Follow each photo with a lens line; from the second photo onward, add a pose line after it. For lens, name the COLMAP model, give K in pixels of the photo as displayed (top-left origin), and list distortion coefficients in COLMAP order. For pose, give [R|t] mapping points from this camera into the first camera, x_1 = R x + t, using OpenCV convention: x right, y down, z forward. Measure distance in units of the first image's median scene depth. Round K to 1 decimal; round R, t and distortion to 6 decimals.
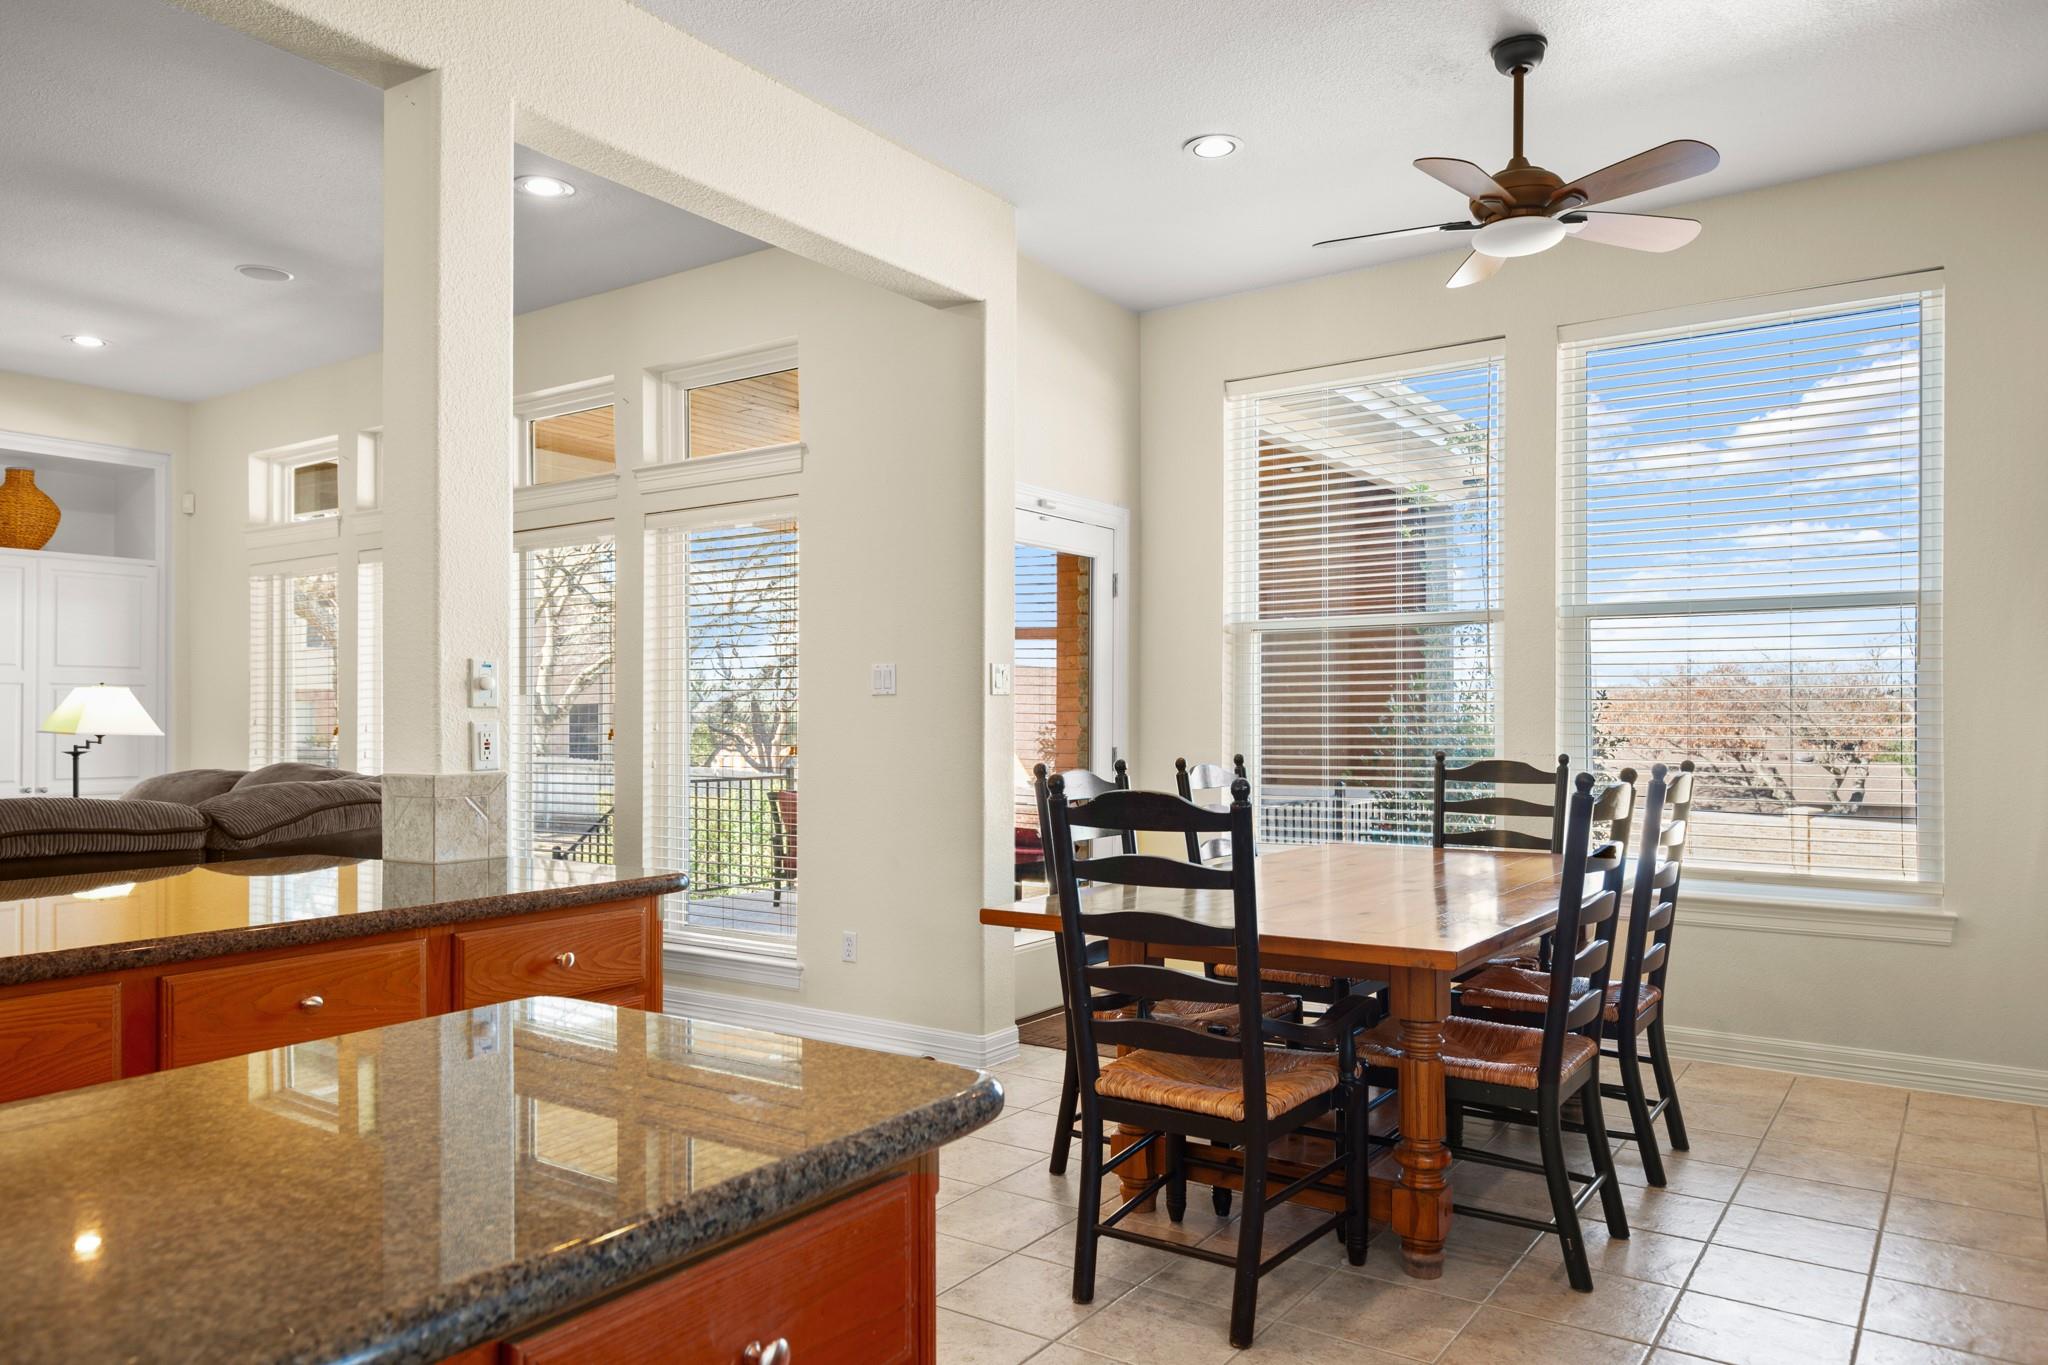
lens RADIAL K [[1382.2, 0, 1030.8], [0, 1382.2, 691.2], [0, 0, 1]] dist [0.034311, 0.001285]
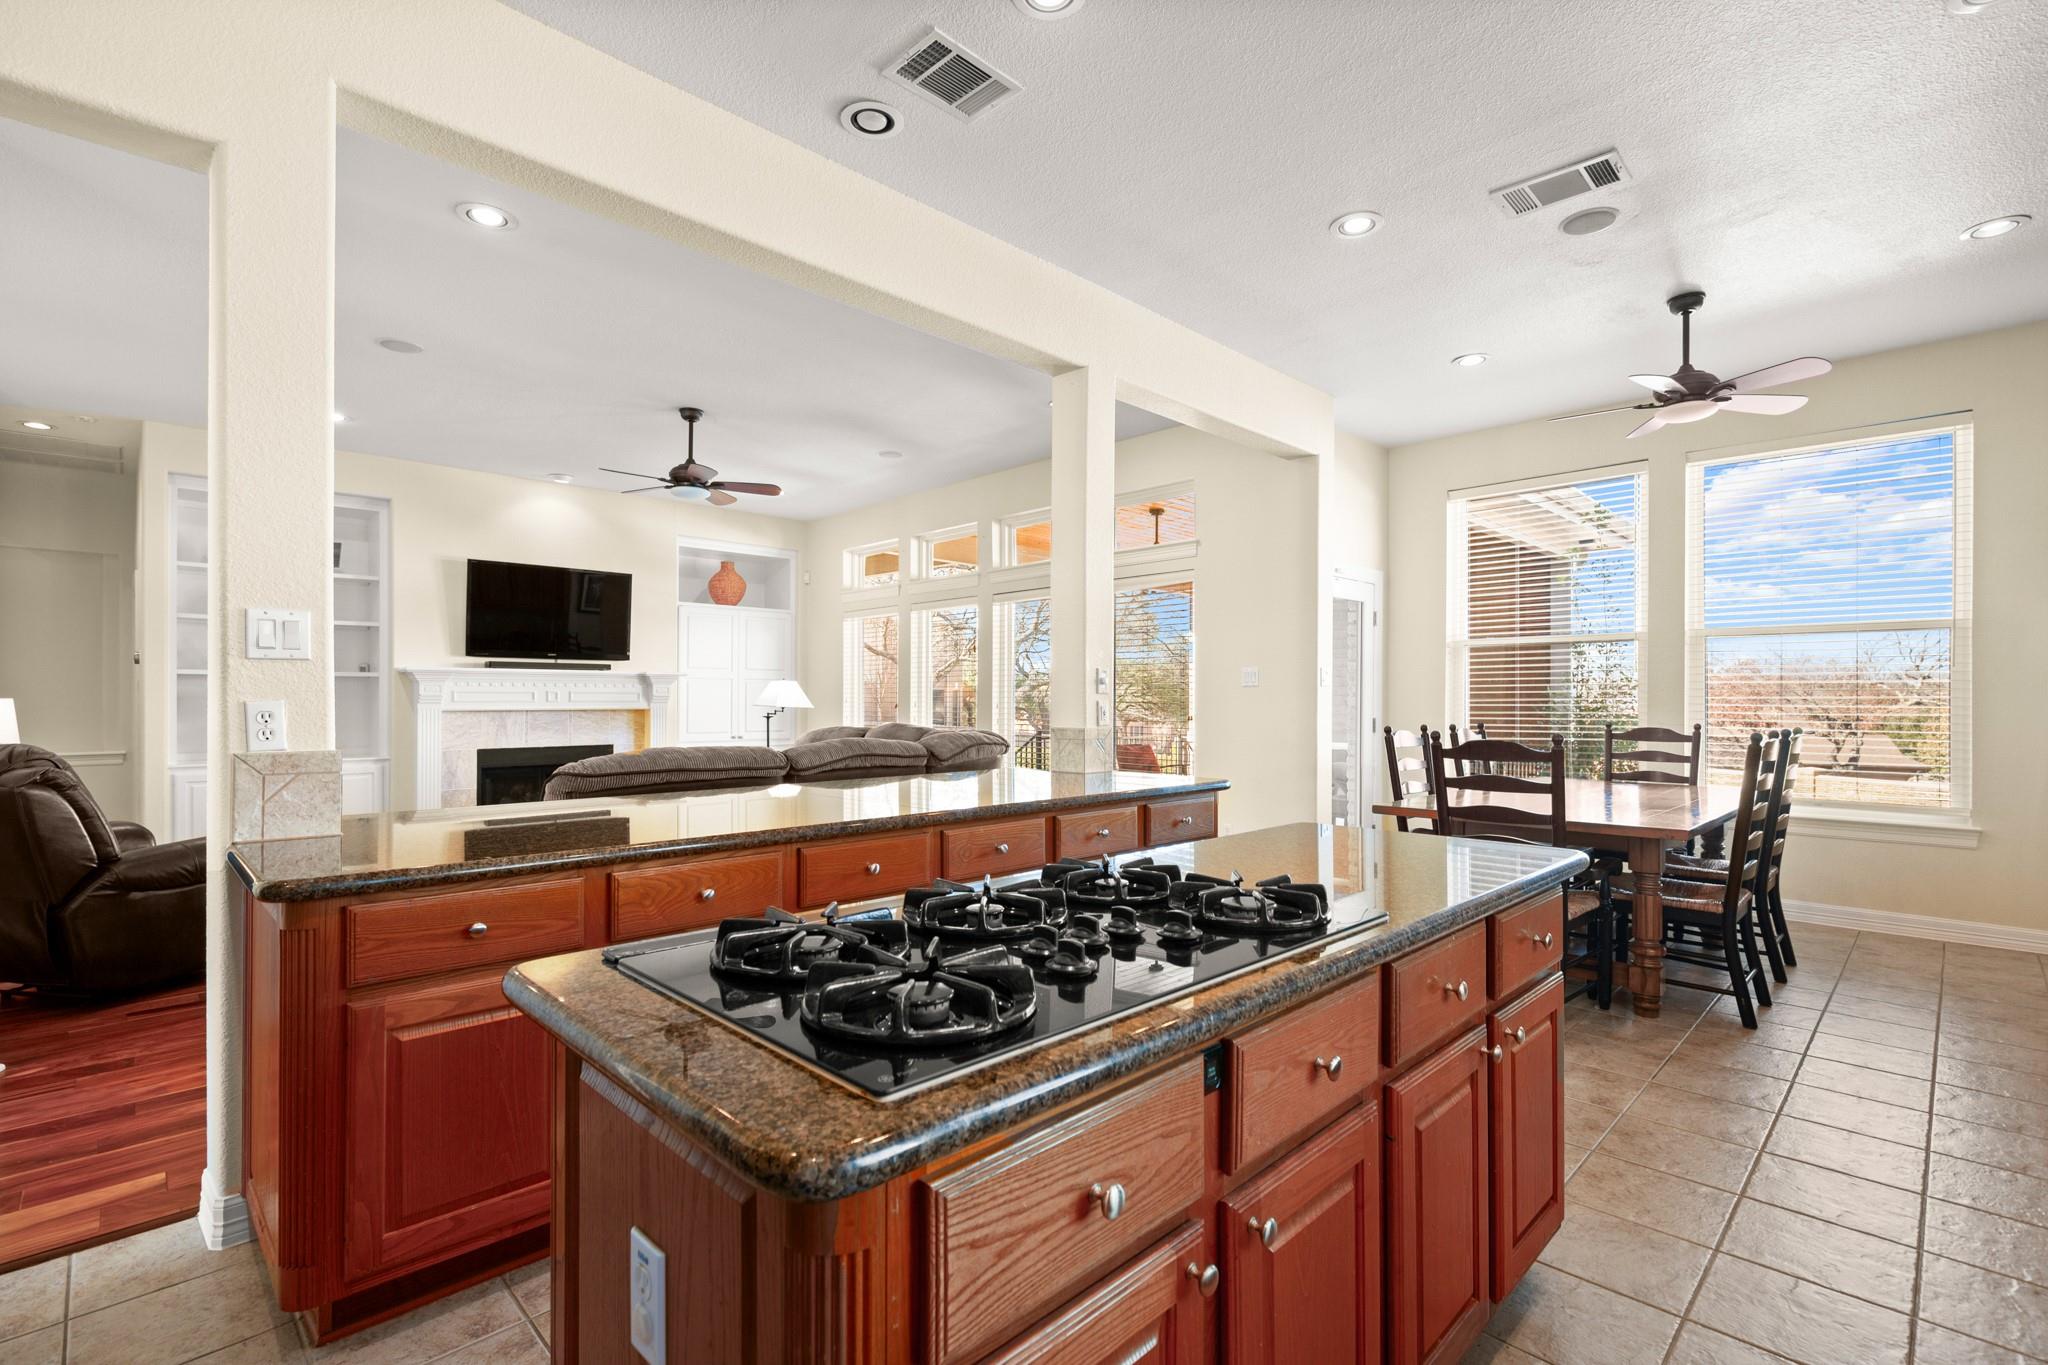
lens RADIAL K [[936.9, 0, 1017.9], [0, 936.9, 687.4], [0, 0, 1]] dist [-0.000506, 0.001585]
pose [[0.982677, 0.001585, -0.185317, -0.210083], [-0.000366, 0.999978, 0.006616, -0.004131], [0.185324, -0.006433, 0.982656, -0.231182]]
